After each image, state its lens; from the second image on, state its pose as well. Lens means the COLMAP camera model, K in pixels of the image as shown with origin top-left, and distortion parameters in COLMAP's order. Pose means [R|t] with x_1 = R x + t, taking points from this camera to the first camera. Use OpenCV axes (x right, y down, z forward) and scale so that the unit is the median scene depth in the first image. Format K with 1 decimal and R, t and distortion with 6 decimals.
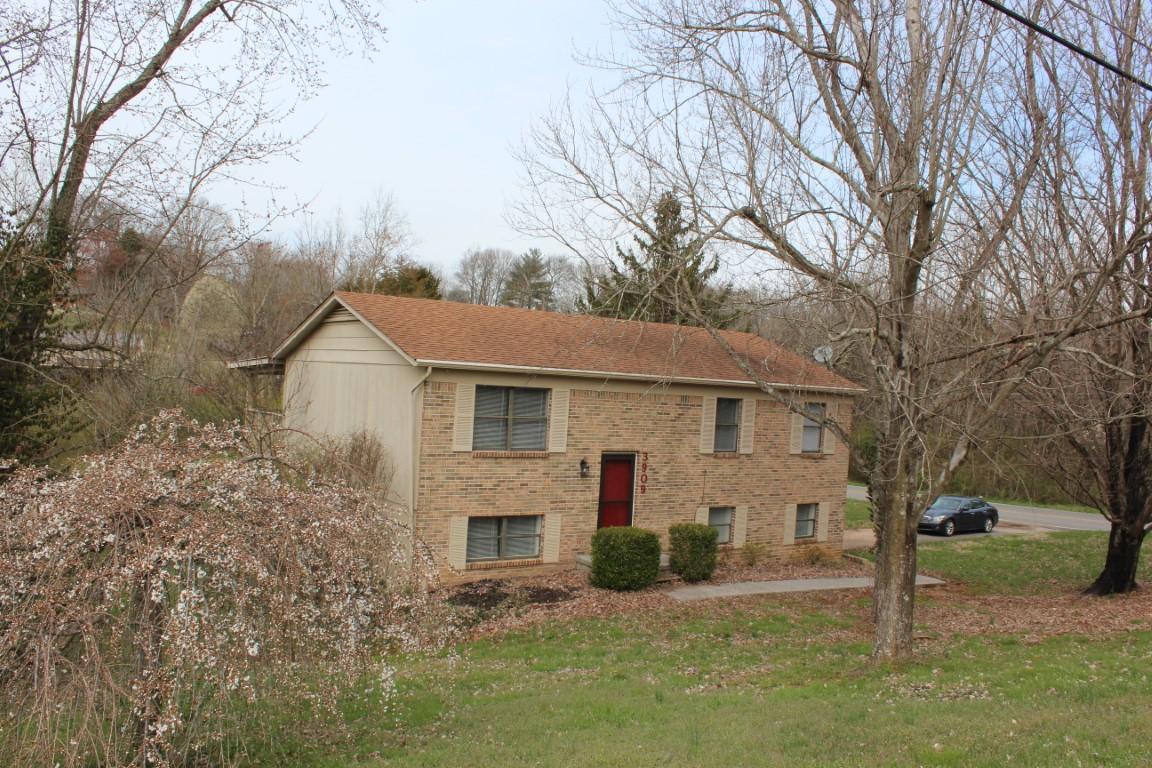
lens RADIAL K [[991.3, 0, 582.5], [0, 991.3, 383.1], [0, 0, 1]] dist [-0.145464, 0.138282]
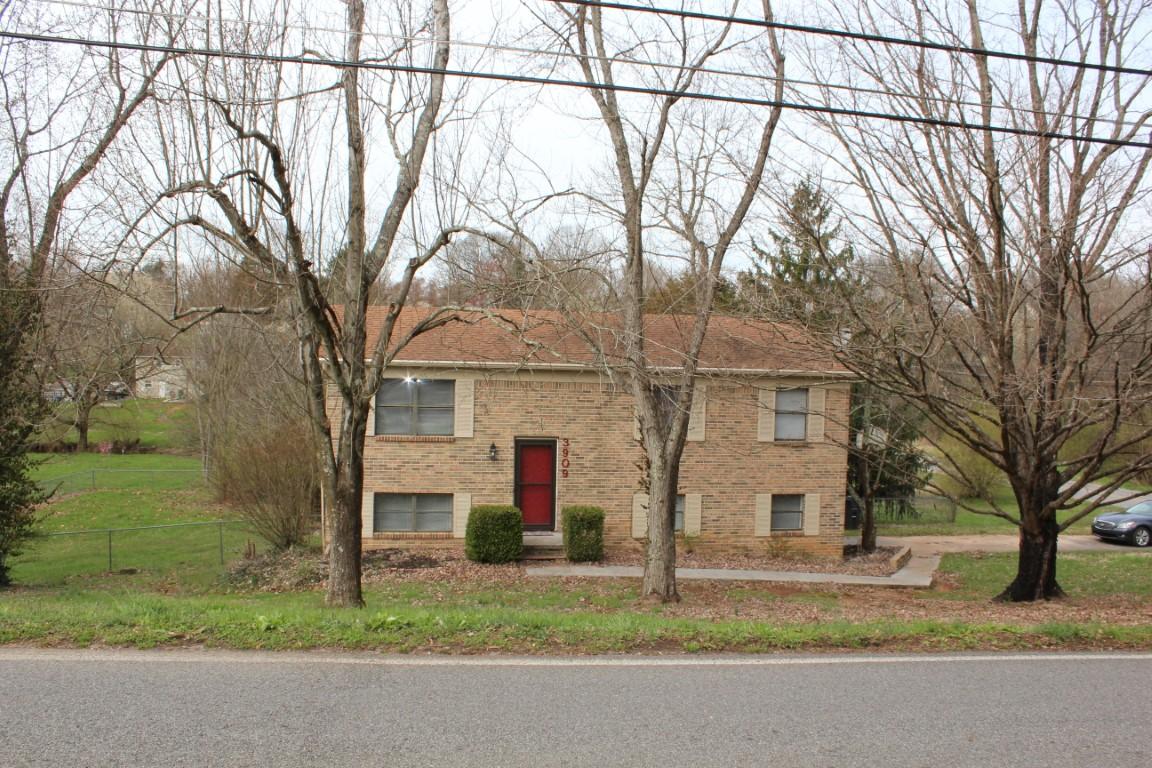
lens RADIAL K [[991.3, 0, 582.5], [0, 991.3, 383.1], [0, 0, 1]] dist [-0.145464, 0.138282]
pose [[0.891943, -0.034775, -0.450809, 0.572608], [0.027900, 0.999371, -0.021890, 0.036305], [0.451286, 0.006947, 0.892352, 0.074867]]
